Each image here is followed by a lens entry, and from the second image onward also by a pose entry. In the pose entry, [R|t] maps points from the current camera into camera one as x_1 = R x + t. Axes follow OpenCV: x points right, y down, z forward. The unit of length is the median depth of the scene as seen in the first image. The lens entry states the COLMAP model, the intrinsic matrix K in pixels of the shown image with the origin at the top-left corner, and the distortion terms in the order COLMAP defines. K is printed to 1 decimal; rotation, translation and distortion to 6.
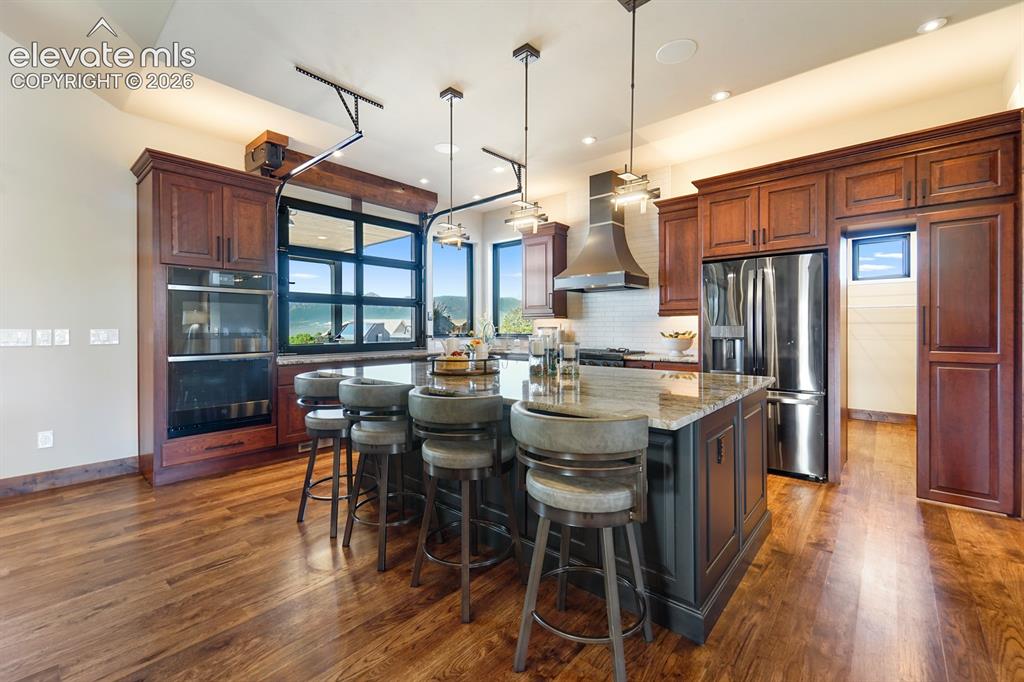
lens RADIAL K [[431.5, 0, 514.0], [0, 431.5, 330.3], [0, 0, 1]] dist [0.001748, -0.000011]
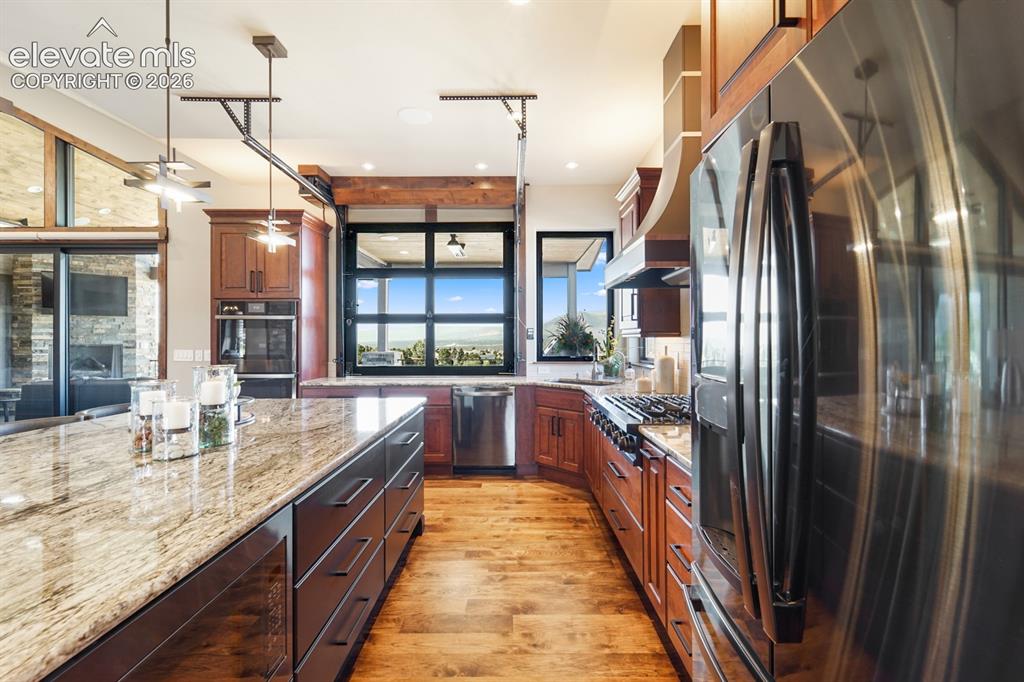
lens RADIAL K [[431.5, 0, 514.0], [0, 431.5, 330.3], [0, 0, 1]] dist [0.001748, -0.000011]
pose [[0.657612, -0.013434, -0.753237, 0.468894], [-0.003154, 0.999783, -0.020585, -0.028452], [0.753350, 0.015913, 0.657427, 0.572906]]
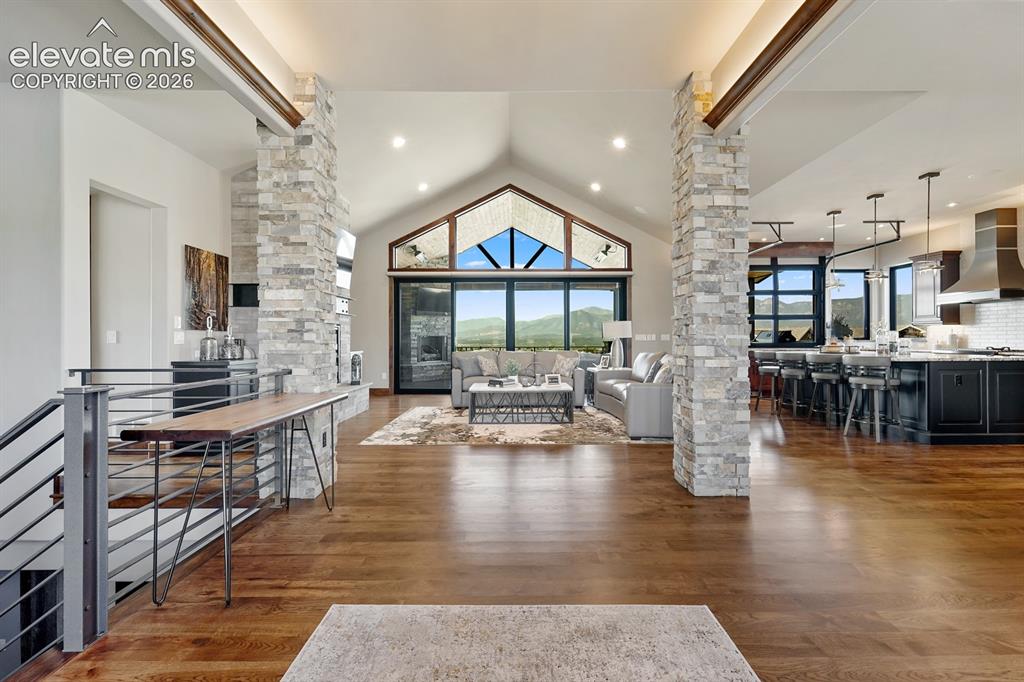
lens RADIAL K [[430.8, 0, 506.4], [0, 430.8, 340.1], [0, 0, 1]] dist [-0.001965, -0.000636]
pose [[0.647371, 0.001278, -0.762174, 0.262061], [-0.002481, 0.999997, -0.000431, 0.025604], [0.762171, 0.002170, 0.647372, -0.959610]]
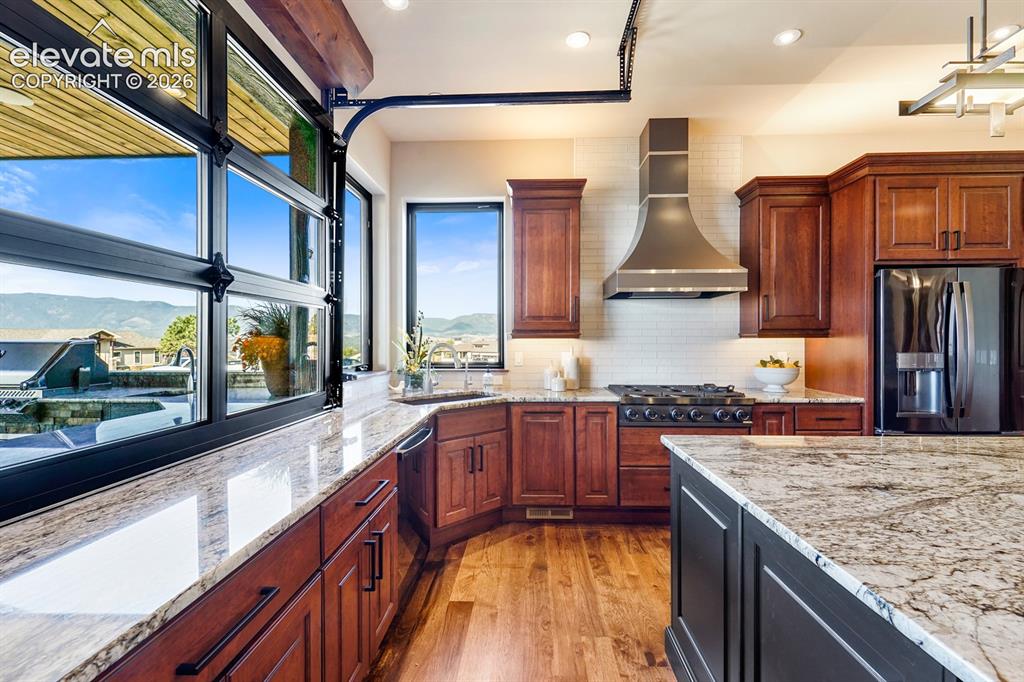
lens RADIAL K [[437.9, 0, 512.0], [0, 437.9, 341.0], [0, 0, 1]] dist [-0.002320, -0.000534]
pose [[0.778487, 0.002592, 0.627655, -0.418084], [0.001938, 0.999977, -0.006533, -0.023054], [-0.627658, 0.006302, 0.778464, 0.669172]]
